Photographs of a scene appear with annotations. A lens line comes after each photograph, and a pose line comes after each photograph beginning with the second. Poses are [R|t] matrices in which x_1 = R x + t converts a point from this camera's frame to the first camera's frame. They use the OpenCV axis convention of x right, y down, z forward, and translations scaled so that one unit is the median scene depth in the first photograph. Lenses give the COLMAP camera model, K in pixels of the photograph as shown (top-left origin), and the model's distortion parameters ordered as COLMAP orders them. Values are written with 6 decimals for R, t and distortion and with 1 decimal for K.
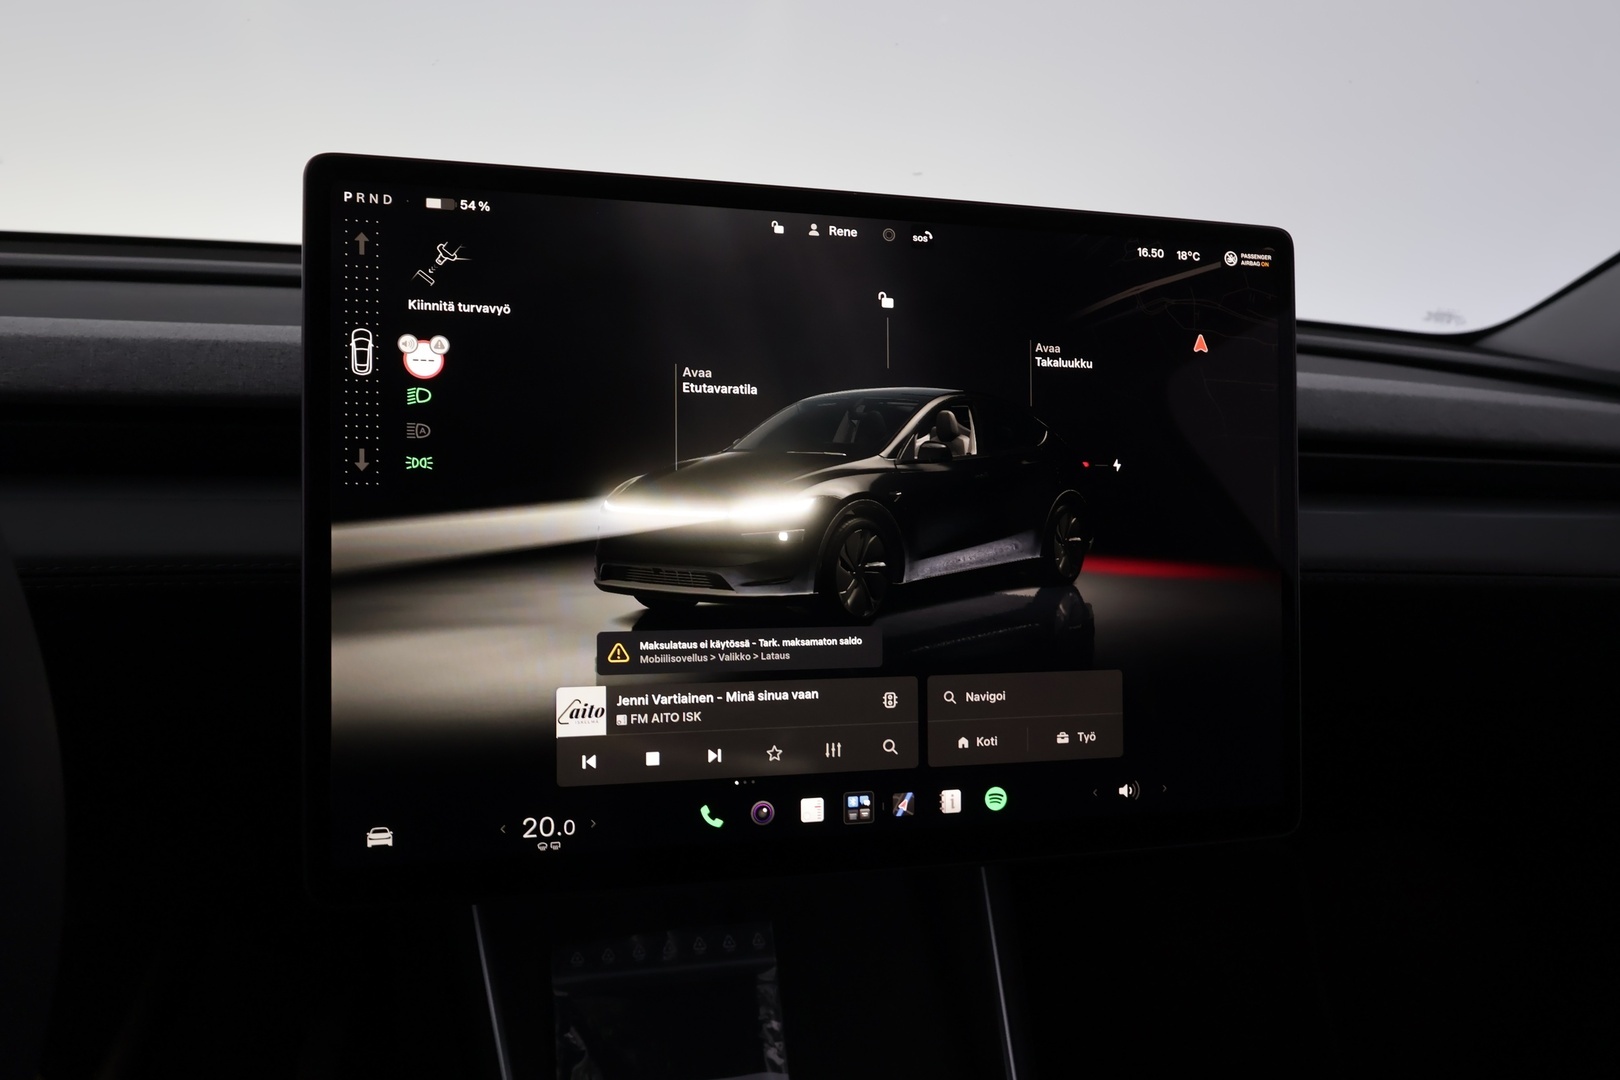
lens RADIAL K [[1311.6, 0, 824.4], [0, 1311.6, 520.2], [0, 0, 1]] dist [-0.004511, -0.003509]
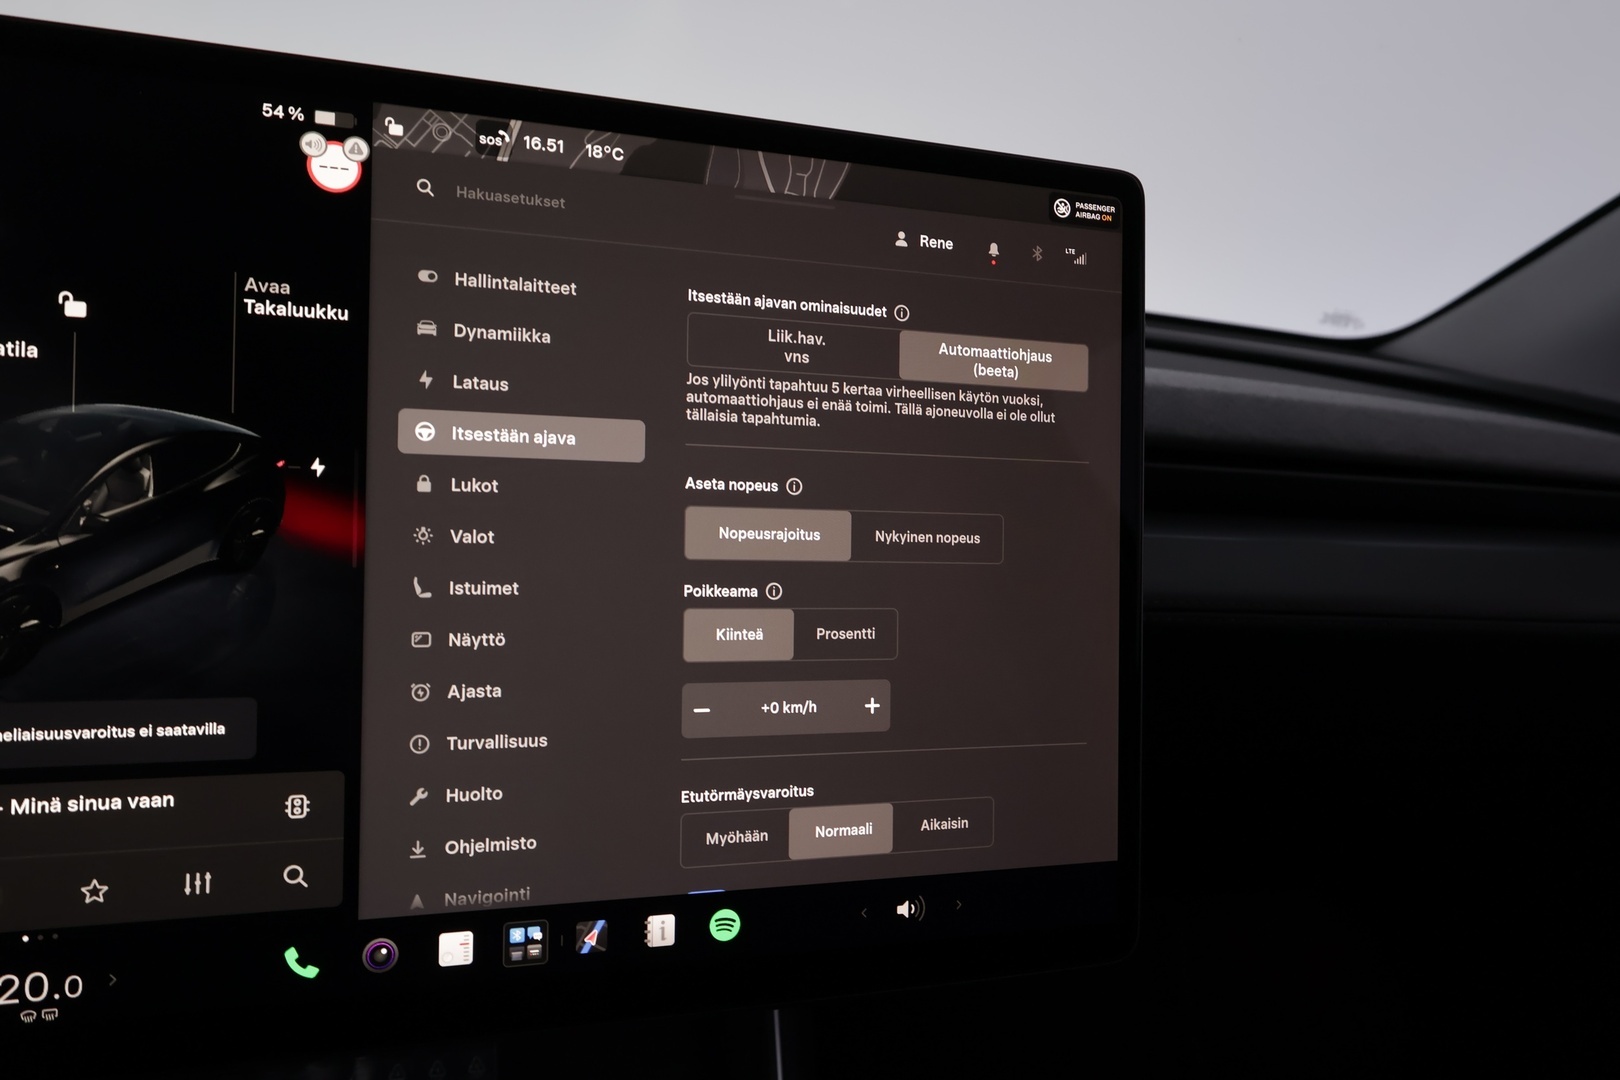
lens RADIAL K [[1311.6, 0, 823.9], [0, 1311.6, 529.5], [0, 0, 1]] dist [-0.004511, -0.003509]
pose [[0.997761, 0.017743, 0.064486, 0.130536], [-0.018000, 0.999832, 0.003409, -0.012704], [-0.064415, -0.004562, 0.997913, 0.254593]]
